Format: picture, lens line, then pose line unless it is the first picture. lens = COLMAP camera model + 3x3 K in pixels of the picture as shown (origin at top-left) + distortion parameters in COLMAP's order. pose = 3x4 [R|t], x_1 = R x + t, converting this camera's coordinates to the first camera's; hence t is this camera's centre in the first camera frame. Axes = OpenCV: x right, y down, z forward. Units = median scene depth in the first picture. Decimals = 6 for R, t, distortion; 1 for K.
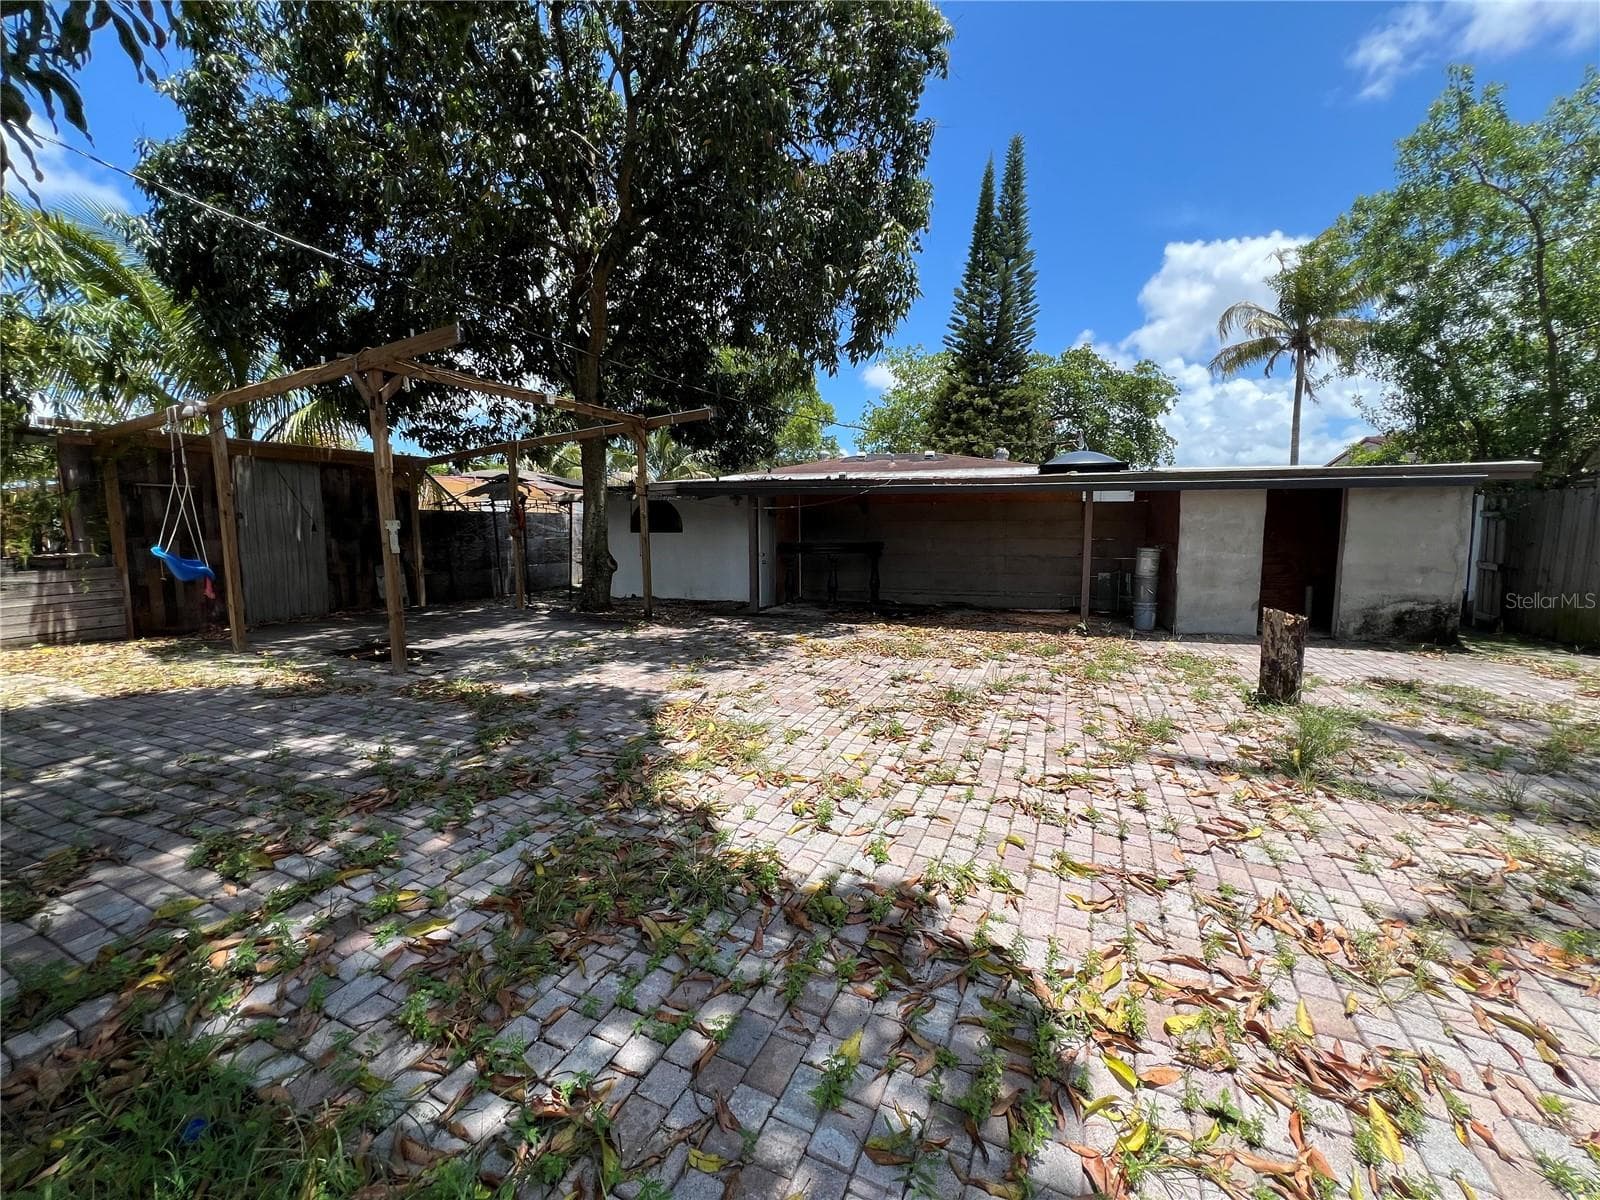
lens RADIAL K [[644.0, 0, 794.7], [0, 644.0, 589.2], [0, 0, 1]] dist [-0.002905, -0.000154]
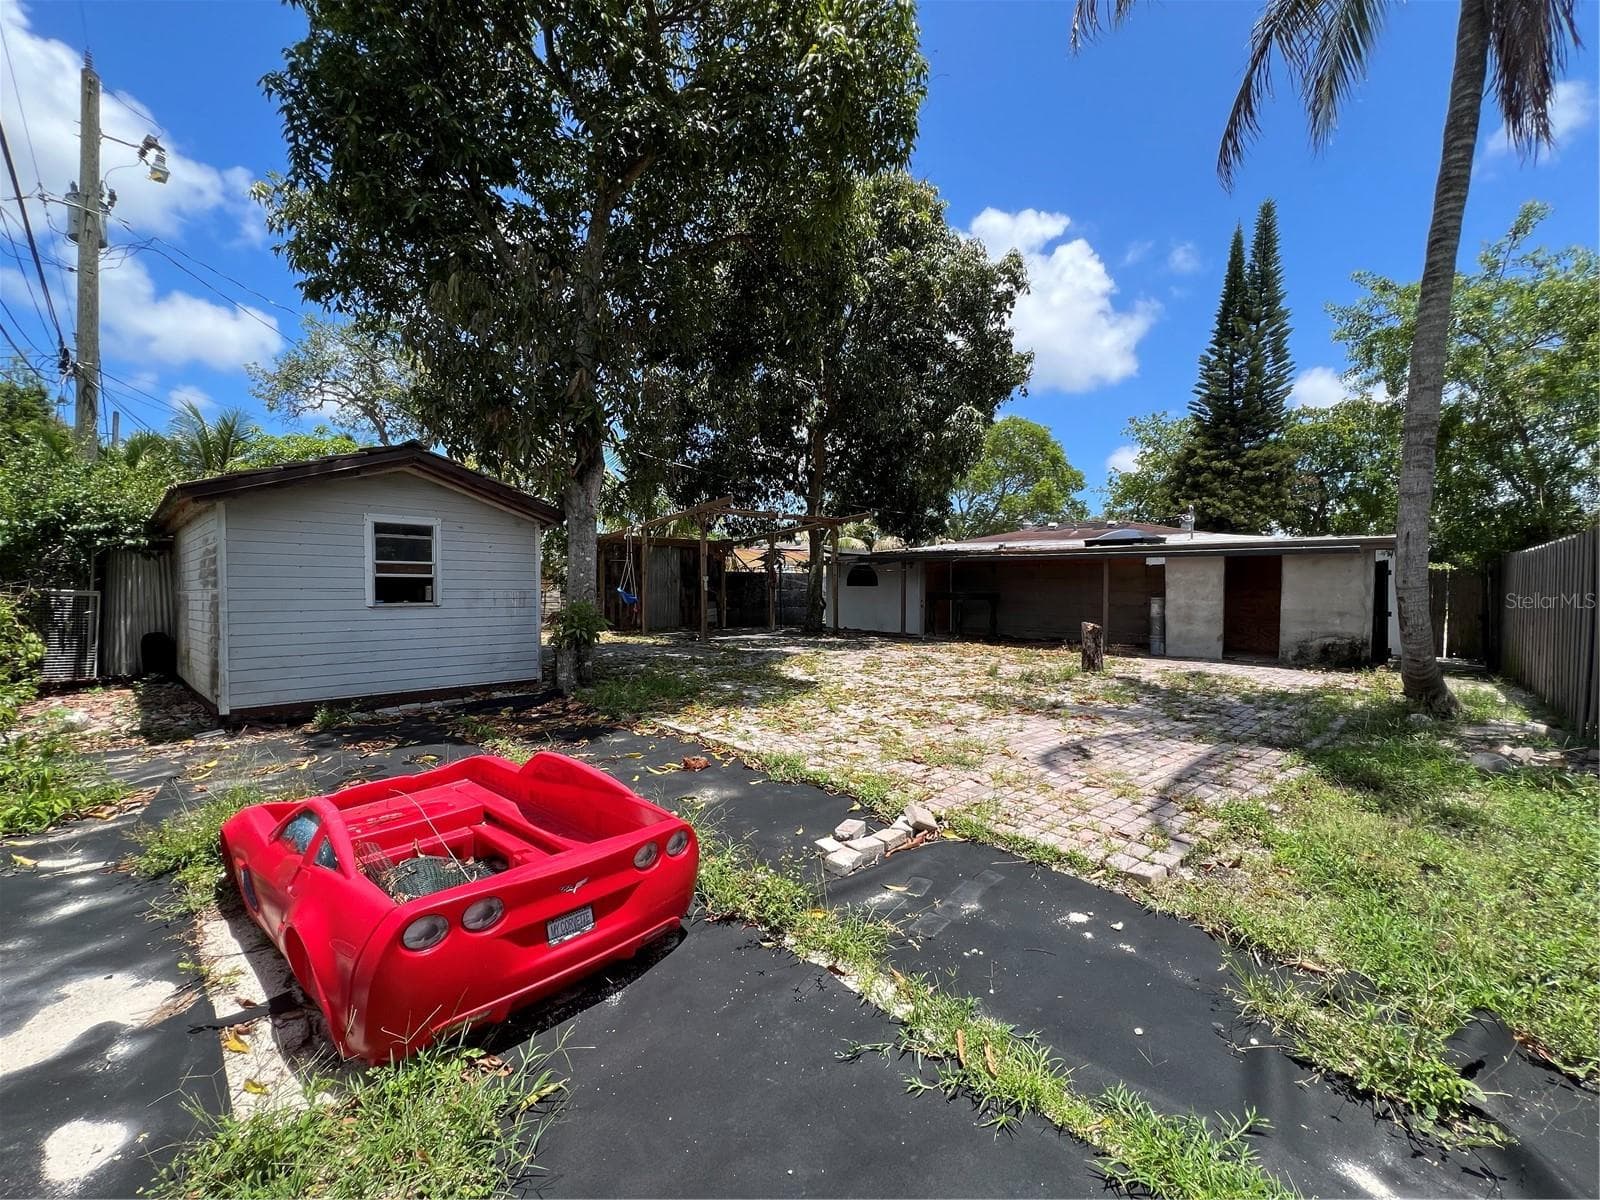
lens RADIAL K [[644.0, 0, 794.7], [0, 644.0, 589.2], [0, 0, 1]] dist [-0.002905, -0.000154]
pose [[0.902767, 0.010668, -0.429999, 0.308414], [-0.051043, 0.995286, -0.082469, 0.053927], [0.427092, 0.096399, 0.899055, -0.441162]]
